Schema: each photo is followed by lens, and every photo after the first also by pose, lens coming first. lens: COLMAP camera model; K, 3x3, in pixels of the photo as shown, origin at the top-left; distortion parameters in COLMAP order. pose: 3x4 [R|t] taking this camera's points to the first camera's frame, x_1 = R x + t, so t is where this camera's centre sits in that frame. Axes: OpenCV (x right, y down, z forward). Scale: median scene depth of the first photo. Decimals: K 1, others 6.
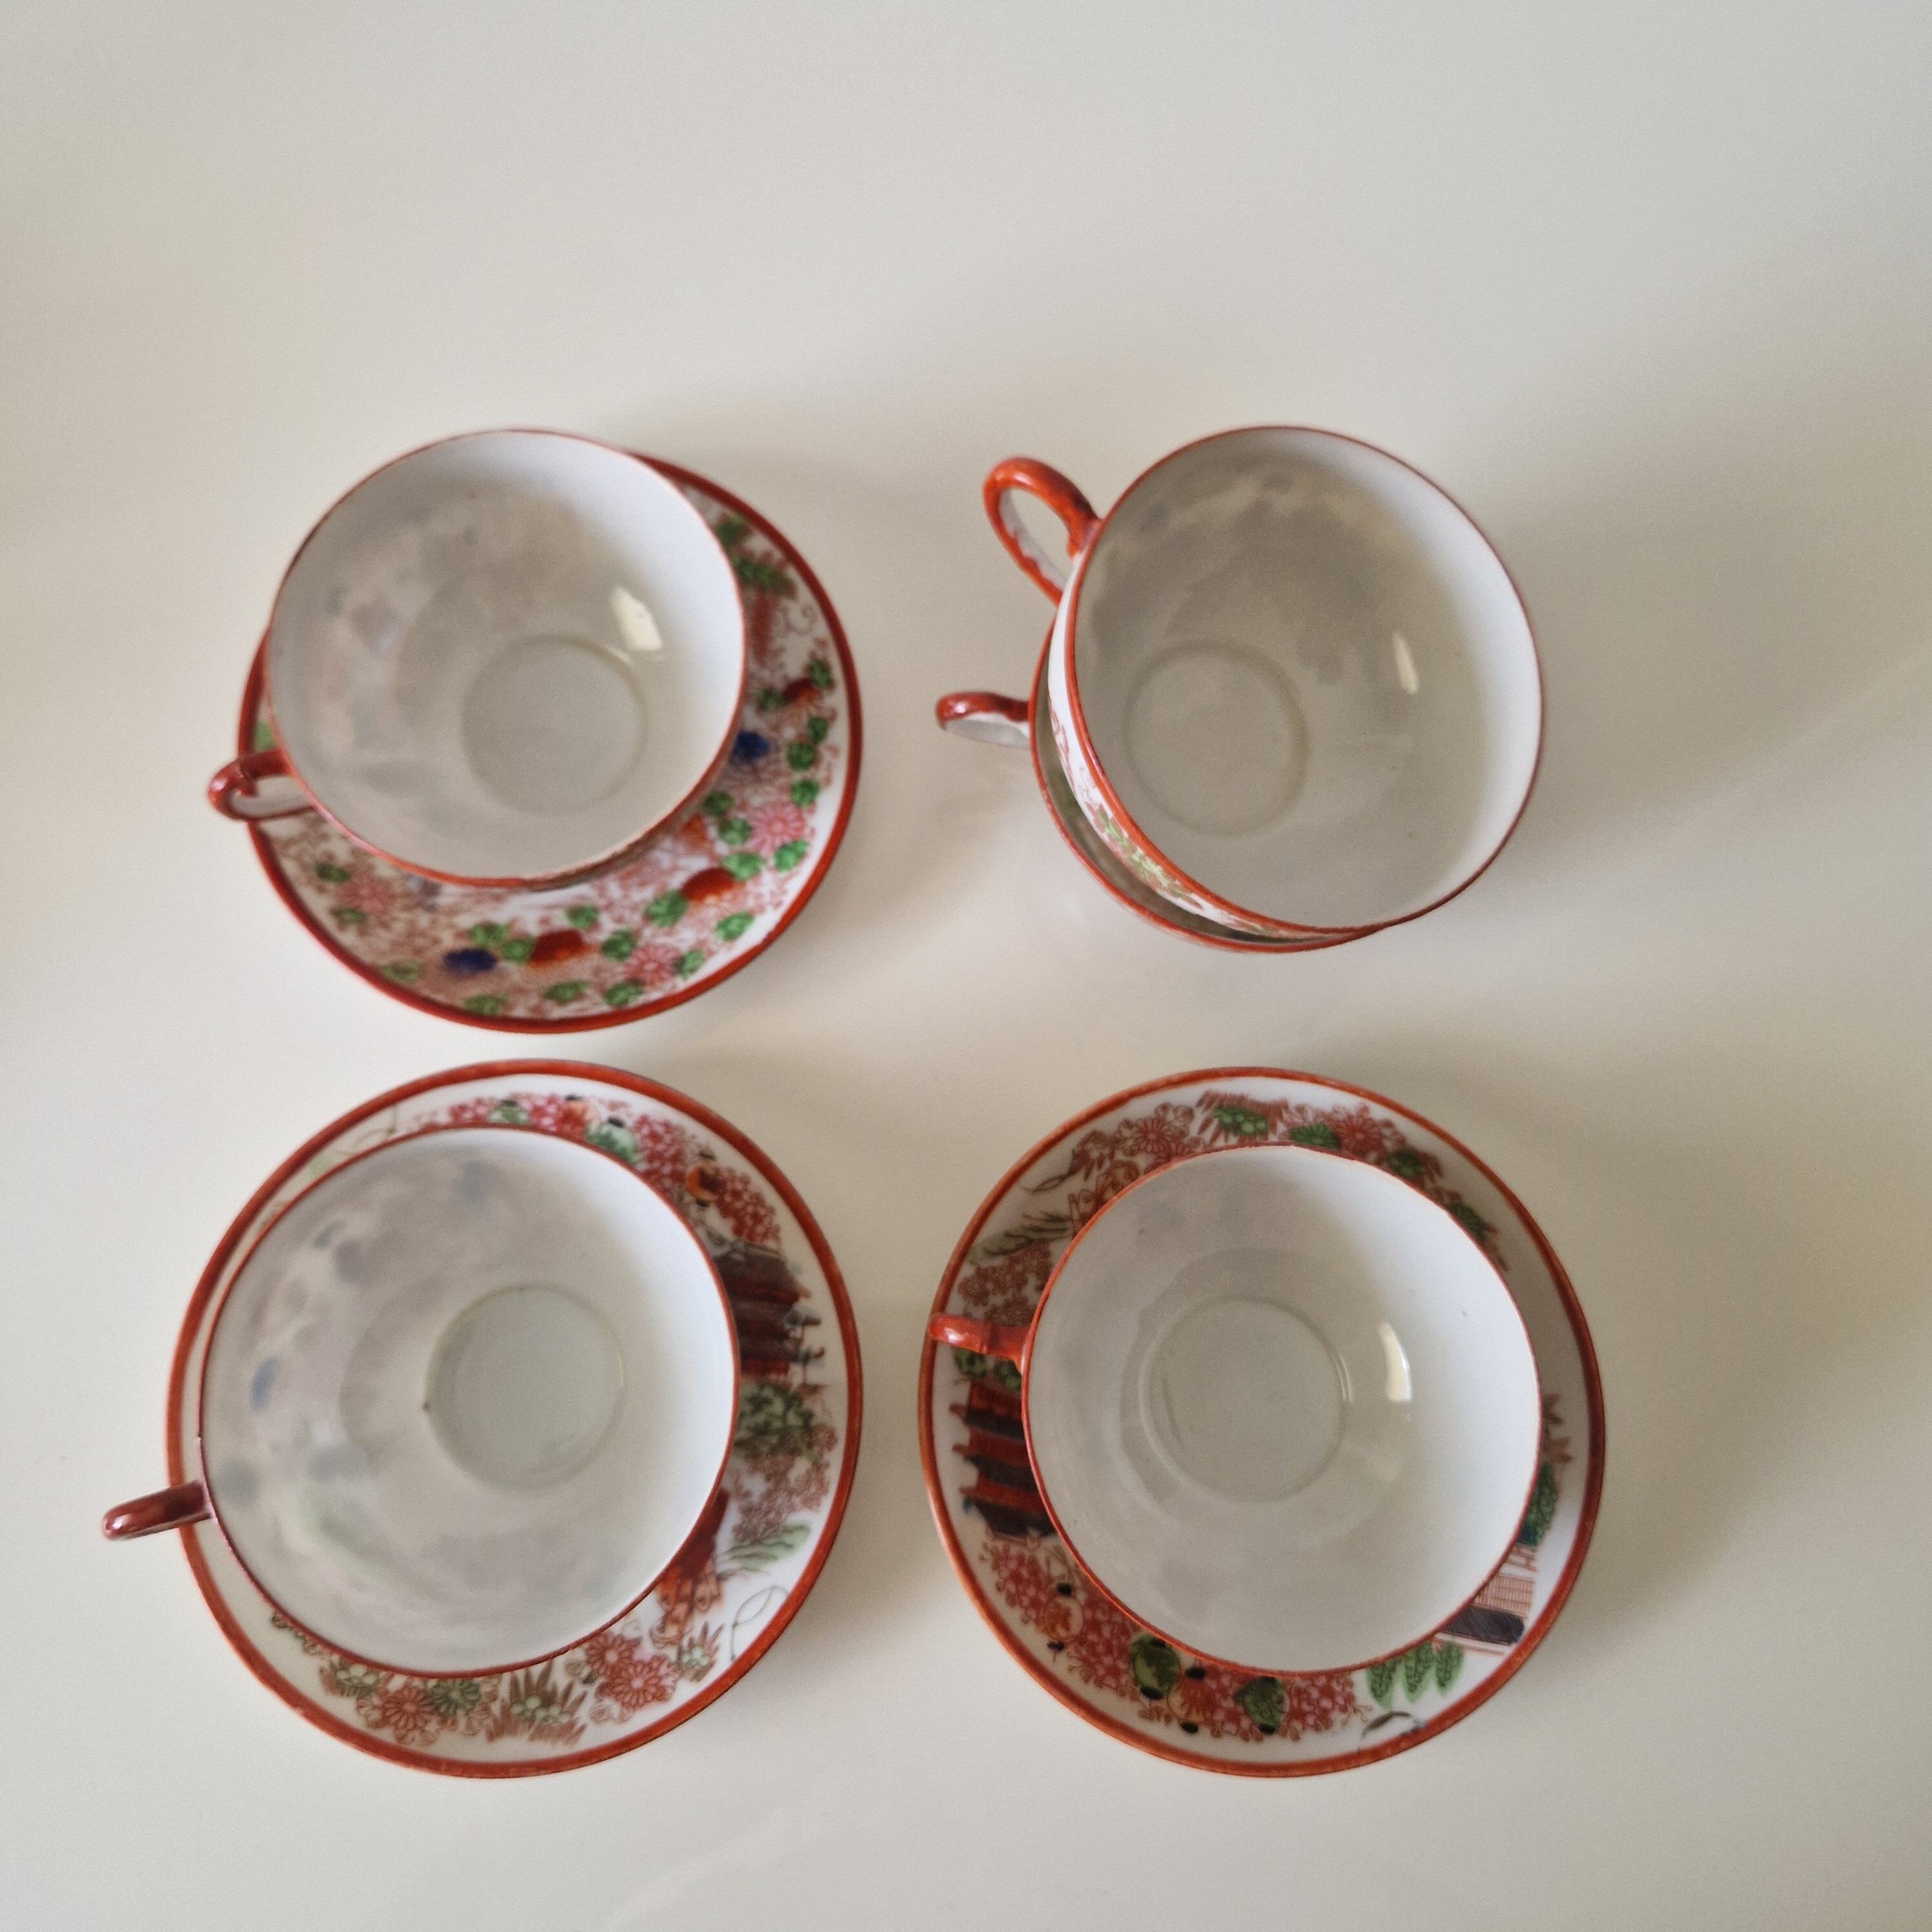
lens RADIAL K [[1765.5, 0, 951.4], [0, 1765.5, 960.5], [0, 0, 1]] dist [0.046144, 0.000000]
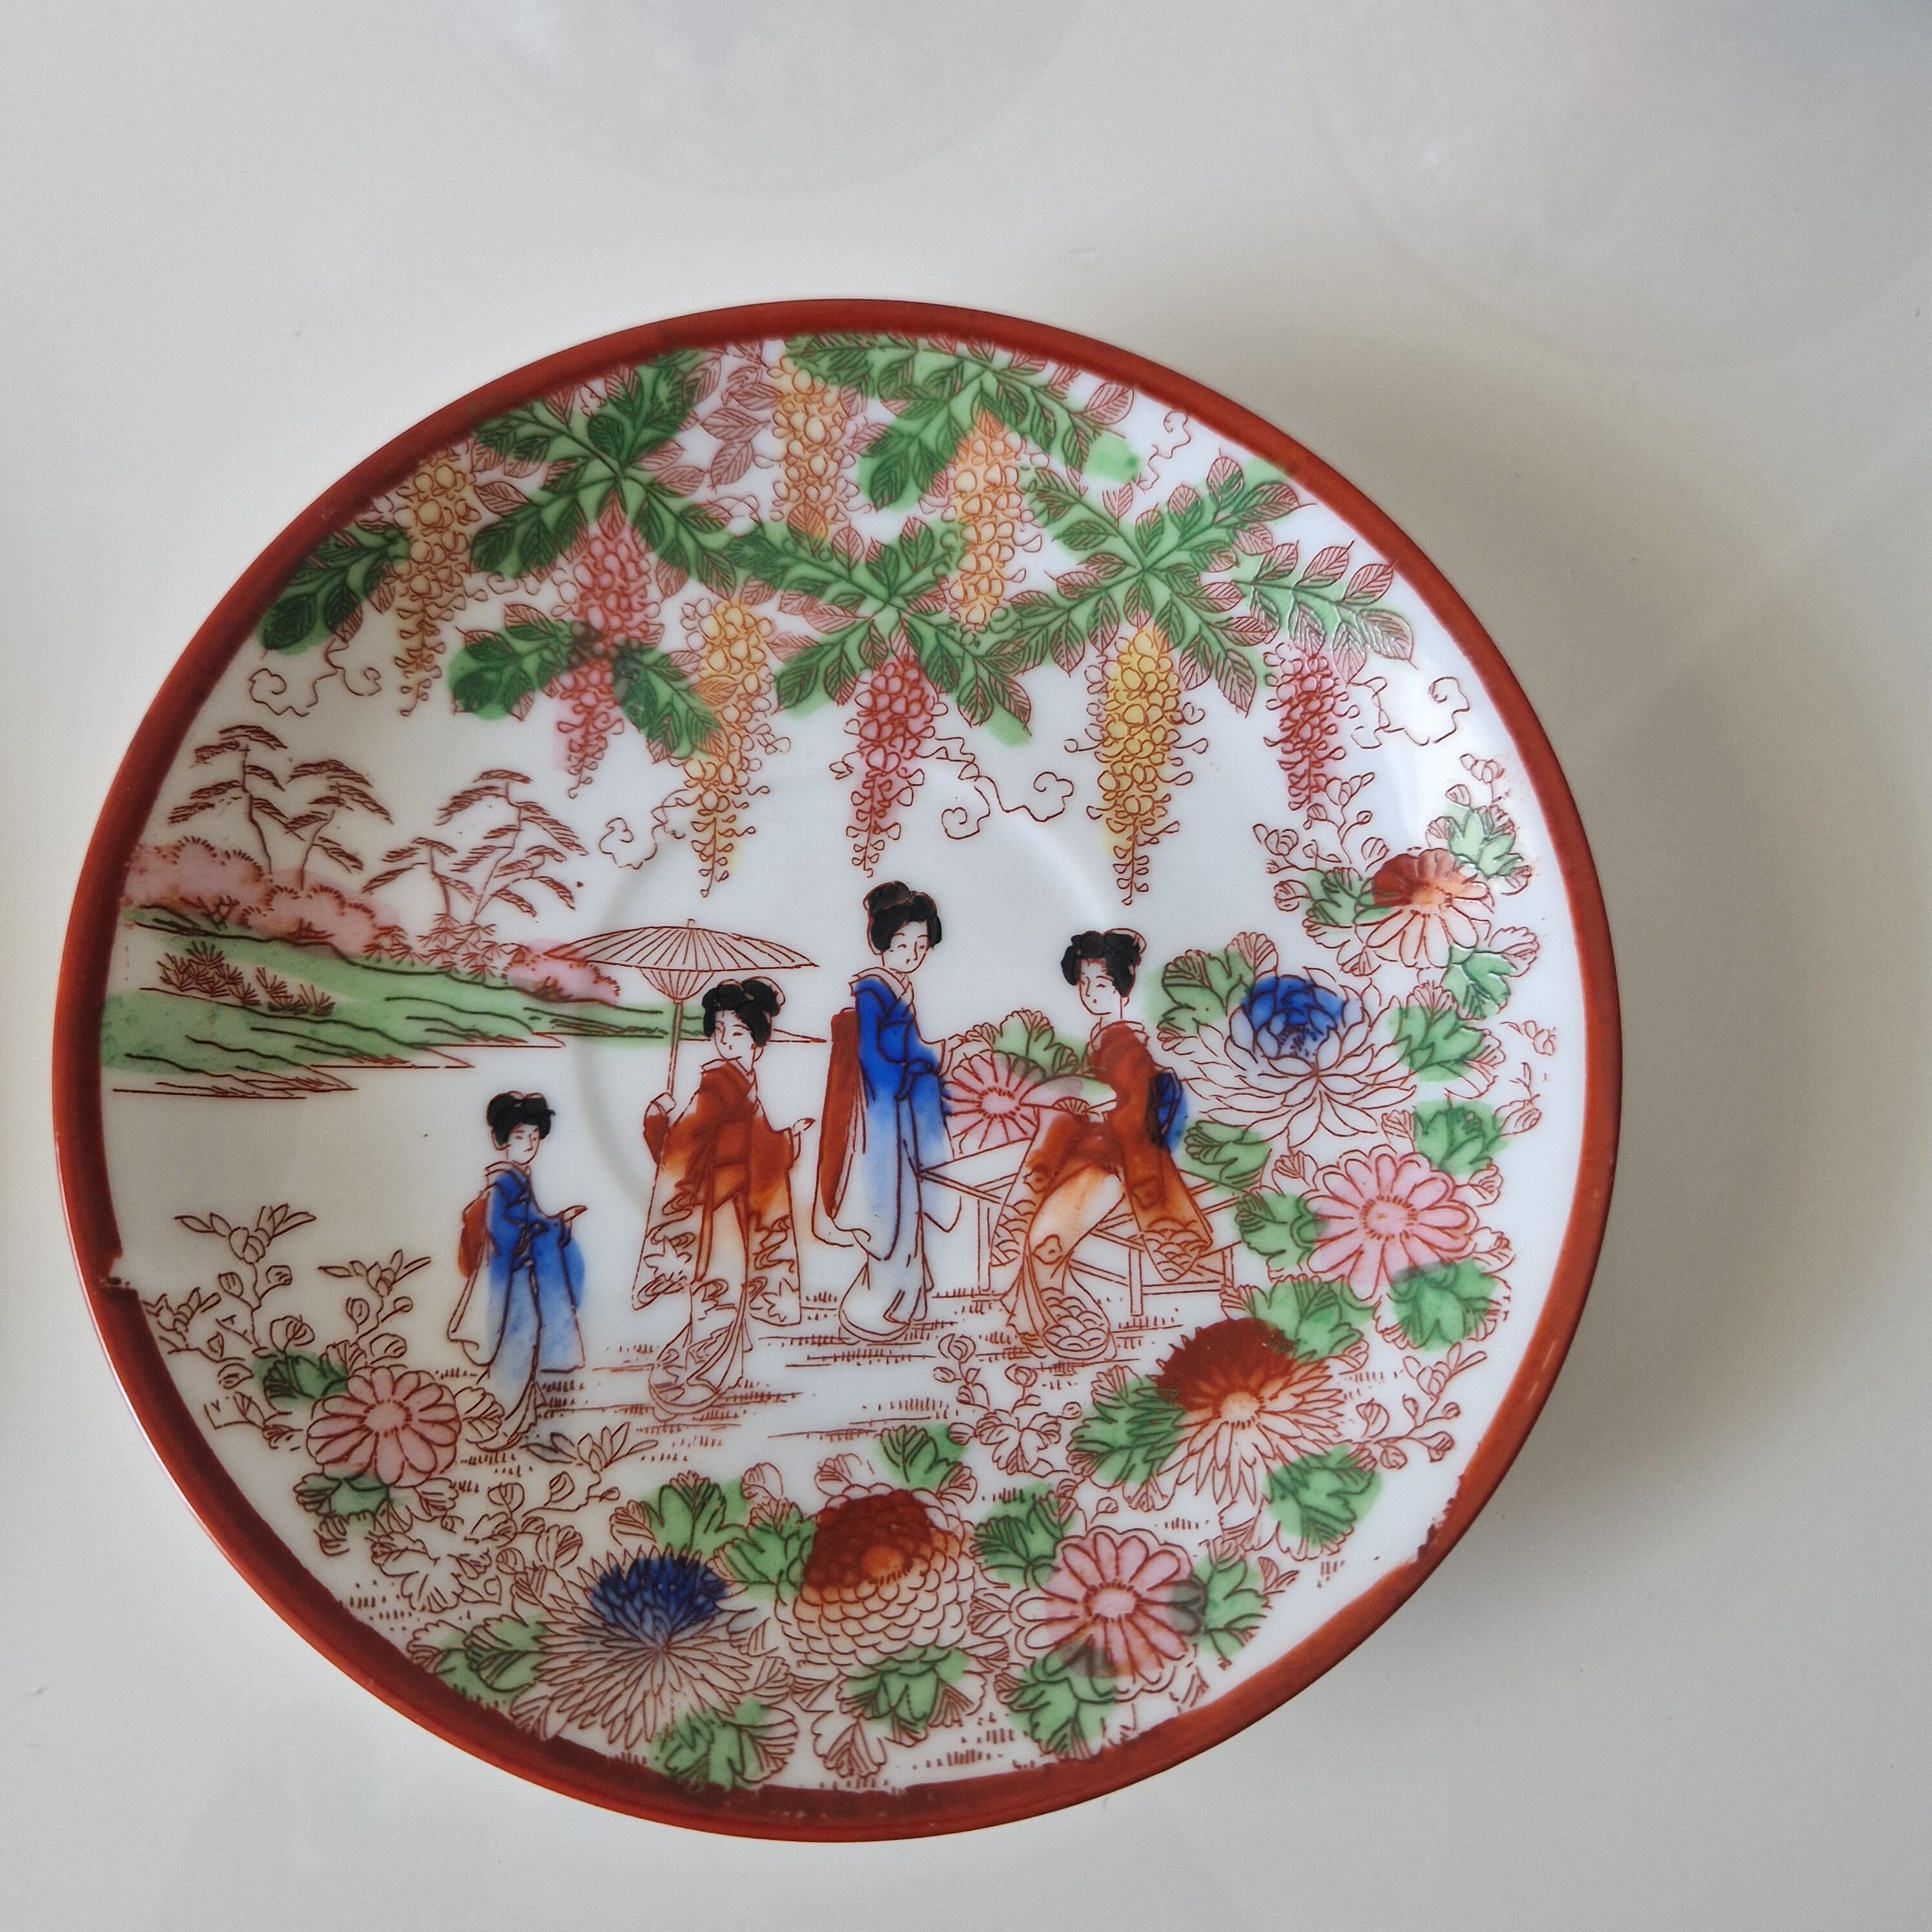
lens RADIAL K [[1765.5, 0, 960.3], [0, 1765.5, 967.9], [0, 0, 1]] dist [0.046144, 0.000000]
pose [[0.999590, -0.019709, 0.020770, -0.207300], [0.019266, 0.999587, 0.021313, -0.145834], [-0.021182, -0.020905, 0.999557, 0.598125]]
